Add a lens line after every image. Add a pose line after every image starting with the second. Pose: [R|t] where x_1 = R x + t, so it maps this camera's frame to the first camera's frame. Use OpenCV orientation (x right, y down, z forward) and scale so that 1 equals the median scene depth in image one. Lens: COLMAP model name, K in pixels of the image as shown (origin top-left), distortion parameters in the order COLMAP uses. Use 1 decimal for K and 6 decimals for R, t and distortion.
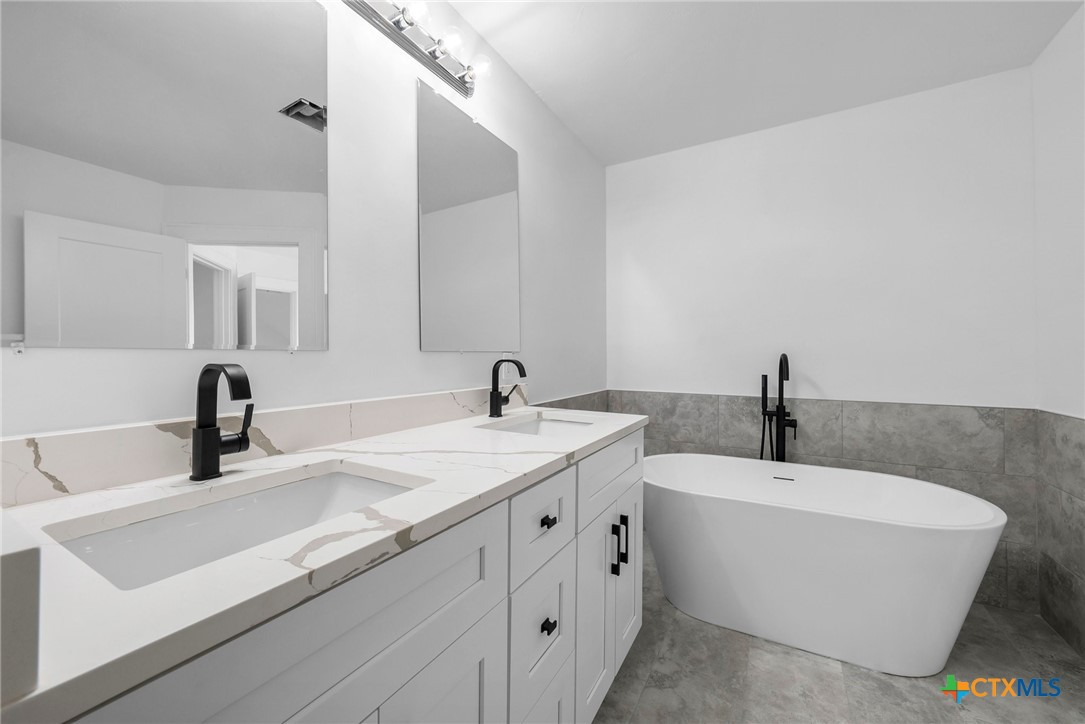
lens RADIAL K [[421.7, 0, 547.1], [0, 421.7, 354.6], [0, 0, 1]] dist [-0.002557, -0.000189]
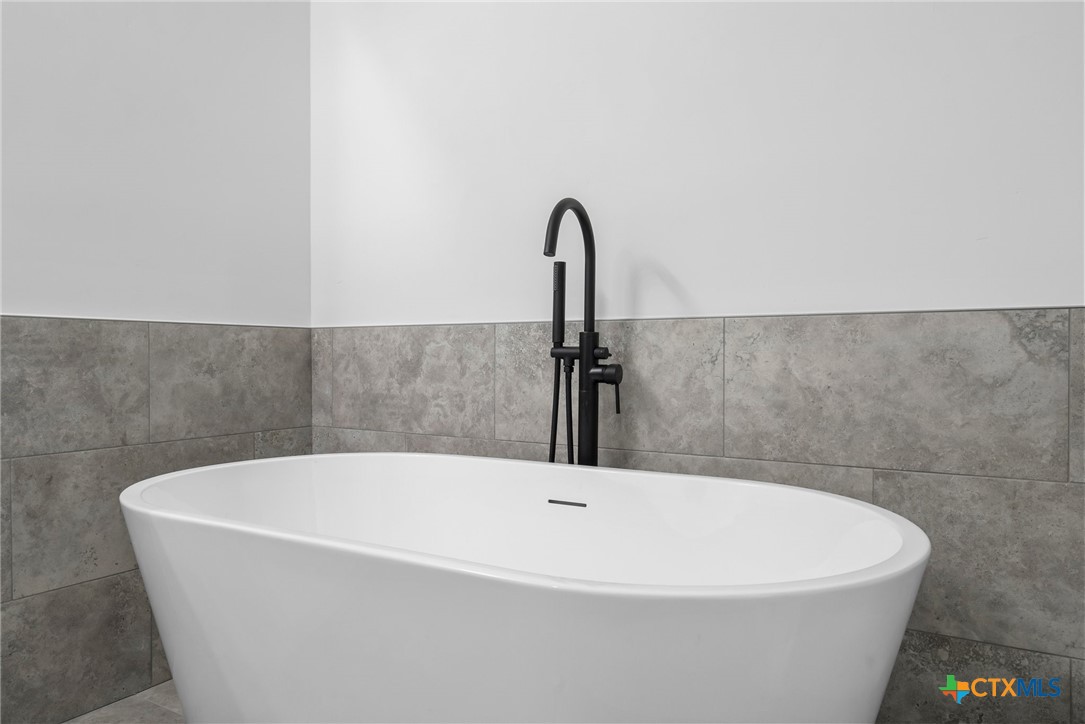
lens RADIAL K [[739.6, 0, 541.7], [0, 739.6, 366.6], [0, 0, 1]] dist [0.009629, -0.000423]
pose [[0.999599, -0.002253, -0.028226, 0.541549], [0.002885, 0.999746, 0.022369, 0.141120], [0.028169, -0.022442, 0.999351, 0.271452]]
